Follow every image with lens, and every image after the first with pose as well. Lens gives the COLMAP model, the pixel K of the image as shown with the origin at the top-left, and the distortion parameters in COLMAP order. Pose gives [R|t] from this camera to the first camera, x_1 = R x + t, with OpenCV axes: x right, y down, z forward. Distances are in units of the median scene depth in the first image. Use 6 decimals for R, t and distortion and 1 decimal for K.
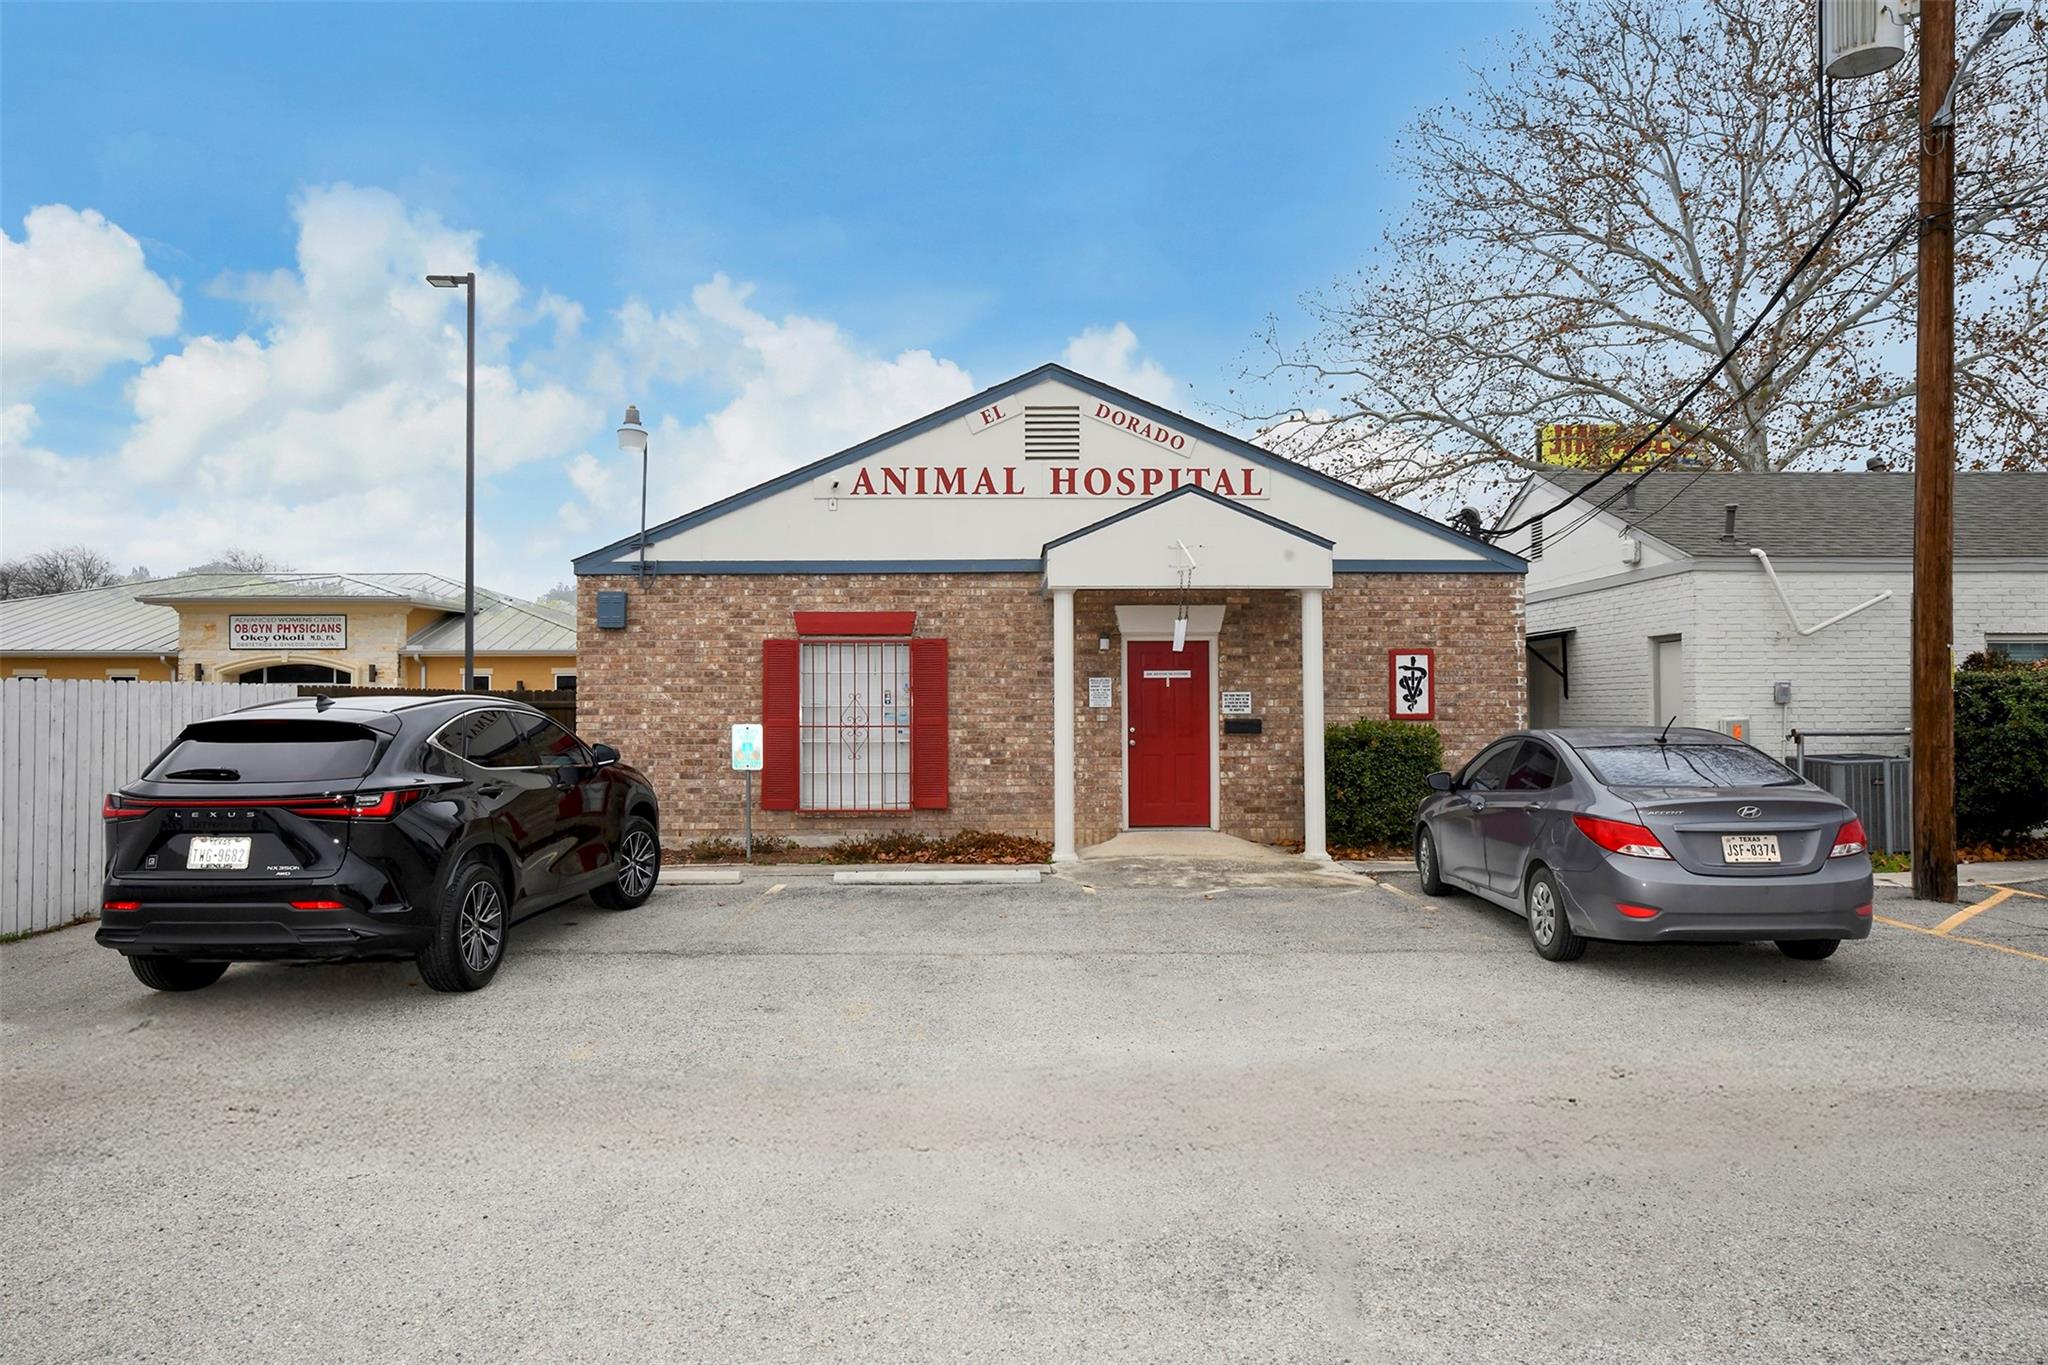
lens RADIAL K [[1291.5, 0, 1024.0], [0, 1291.5, 682.5], [0, 0, 1]] dist [-0.001101, -0.000088]
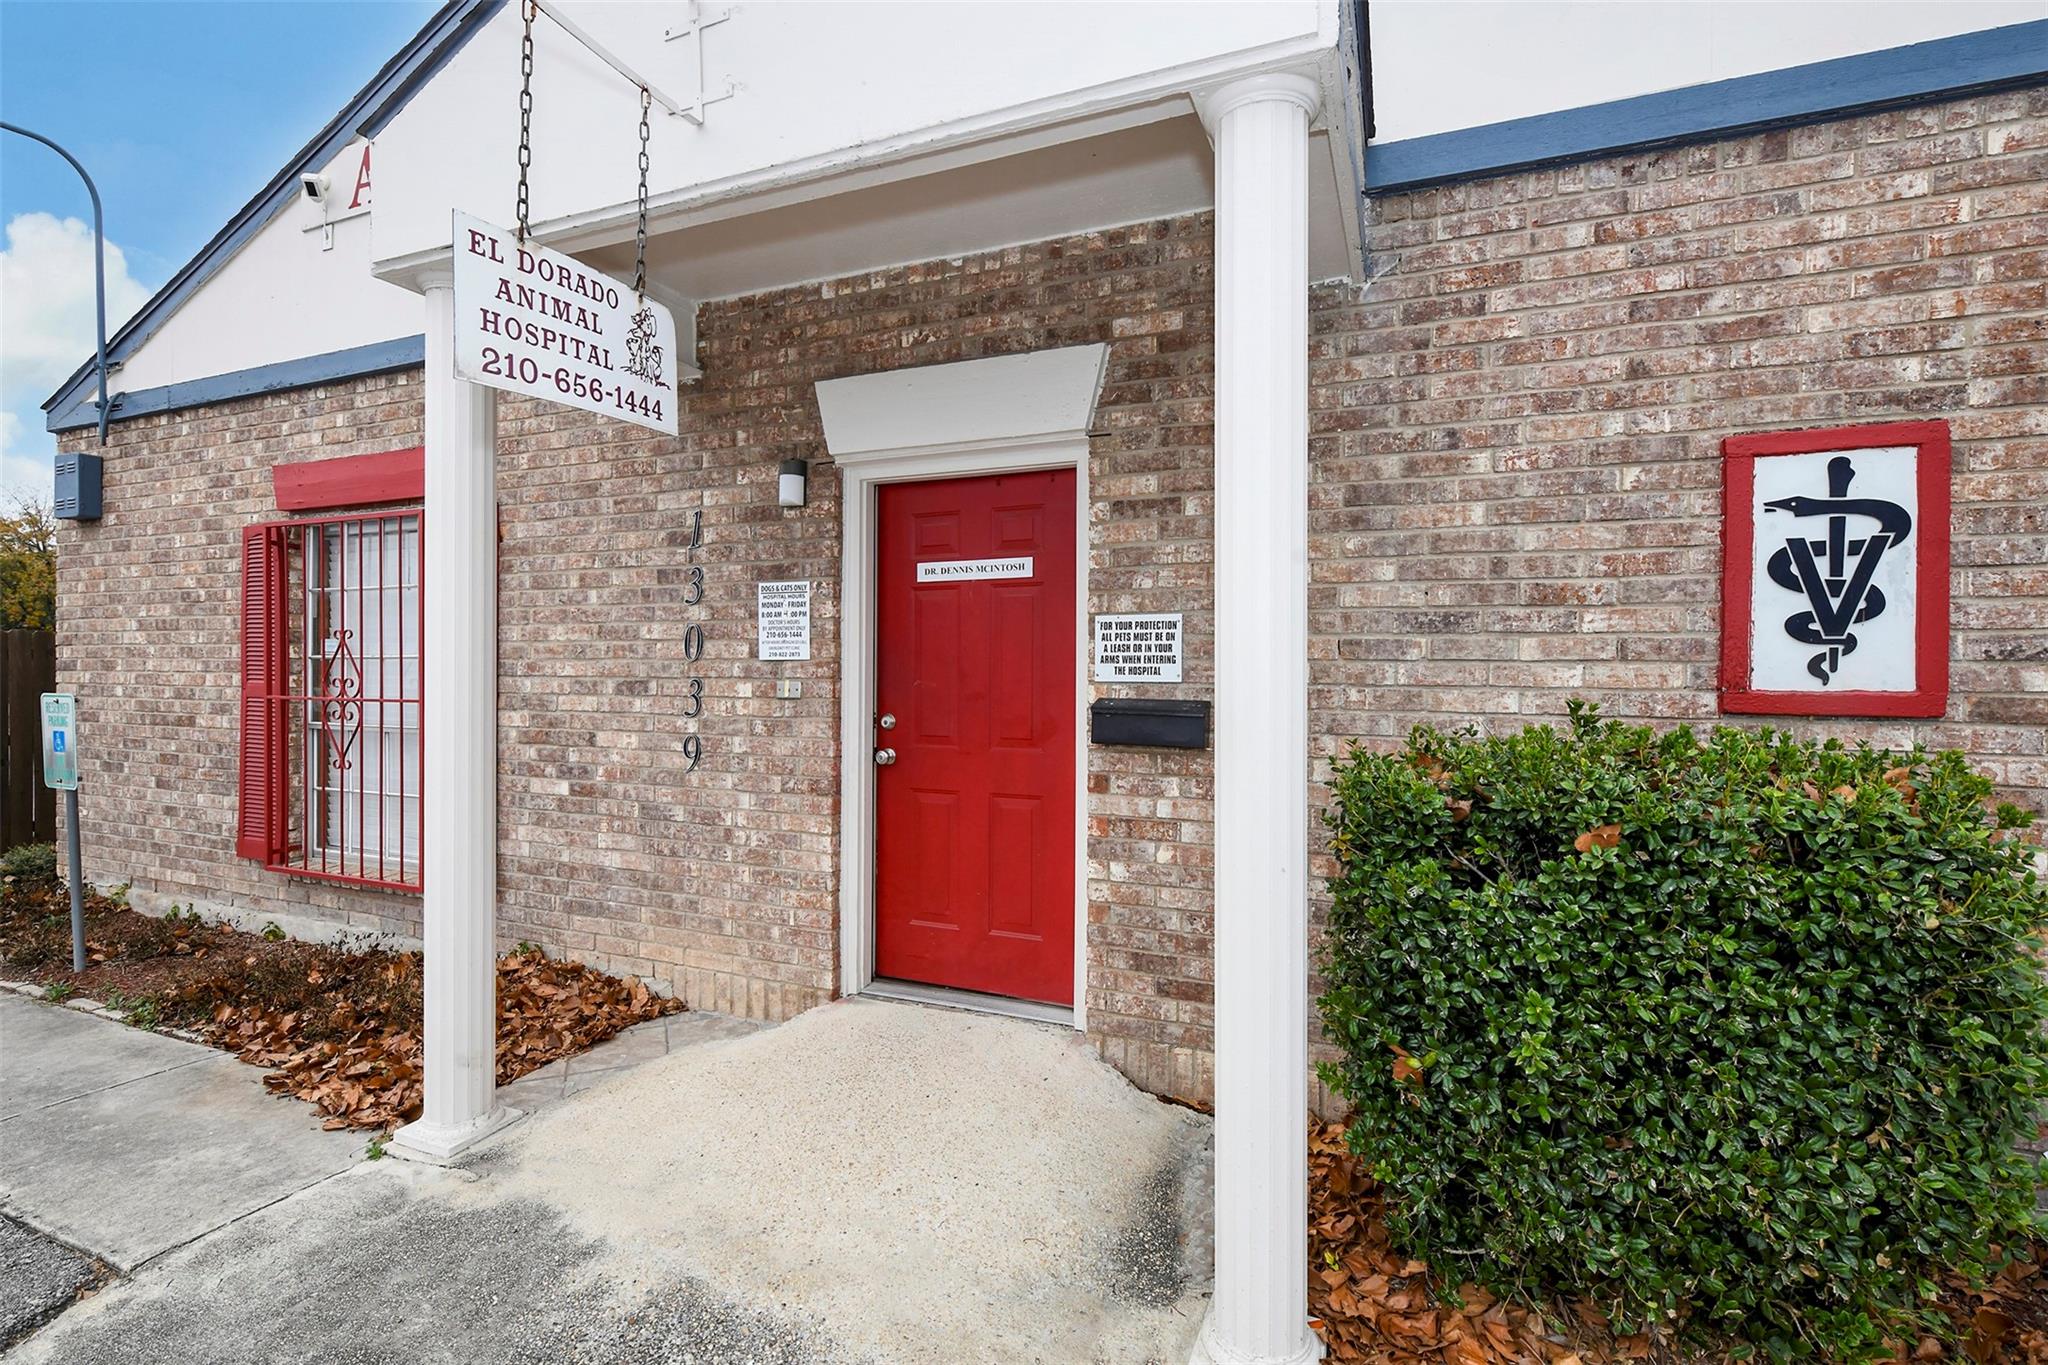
lens RADIAL K [[936.4, 0, 1025.5], [0, 936.4, 677.9], [0, 0, 1]] dist [-0.000540, -0.000068]
pose [[0.918712, 0.010919, -0.394778, 0.230685], [0.000312, 0.999597, 0.028373, 0.016449], [0.394929, -0.026190, 0.918338, 0.777467]]
